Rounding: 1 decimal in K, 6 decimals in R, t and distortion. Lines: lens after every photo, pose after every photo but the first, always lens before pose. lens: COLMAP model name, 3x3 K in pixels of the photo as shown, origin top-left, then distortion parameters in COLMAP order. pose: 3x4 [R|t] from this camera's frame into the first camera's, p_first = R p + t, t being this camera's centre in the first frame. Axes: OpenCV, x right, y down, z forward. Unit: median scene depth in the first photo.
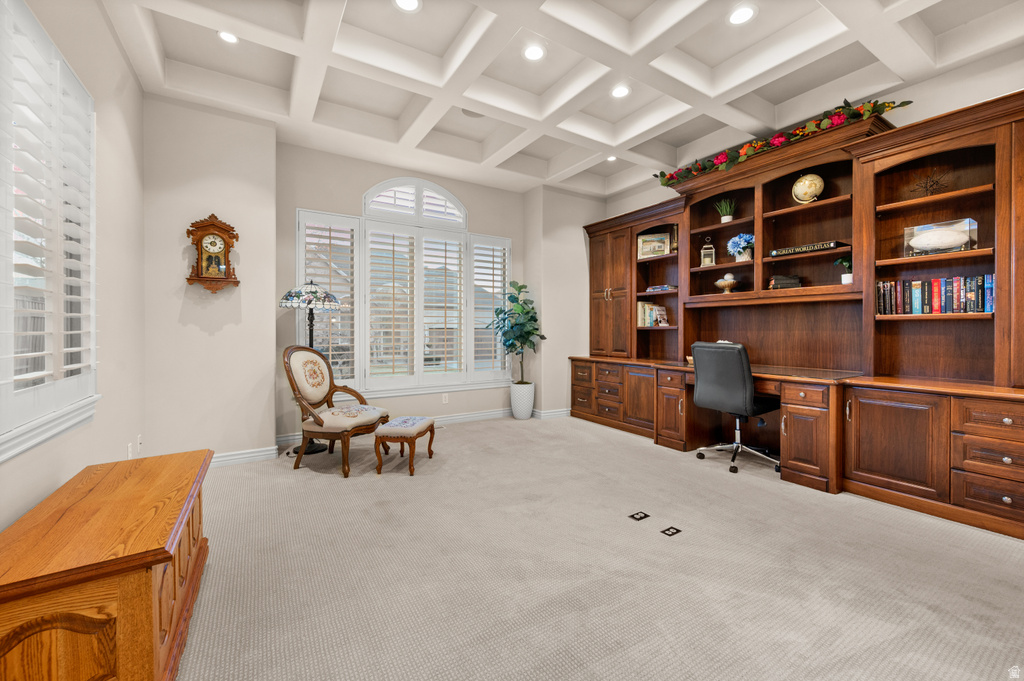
lens RADIAL K [[408.6, 0, 514.8], [0, 408.6, 333.5], [0, 0, 1]] dist [0.002364, -0.000342]
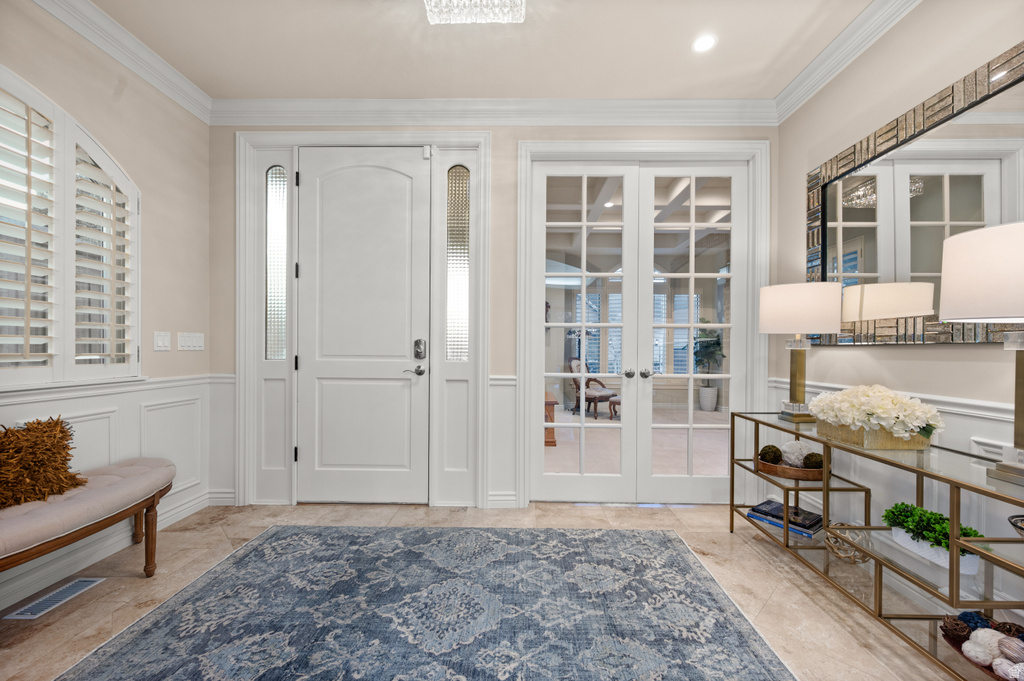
lens RADIAL K [[408.6, 0, 514.5], [0, 408.6, 345.7], [0, 0, 1]] dist [0.002364, -0.000342]
pose [[0.837953, 0.005498, -0.545715, 0.309700], [-0.013049, 0.999865, -0.009962, -0.003290], [0.545587, 0.015469, 0.837912, -0.806954]]
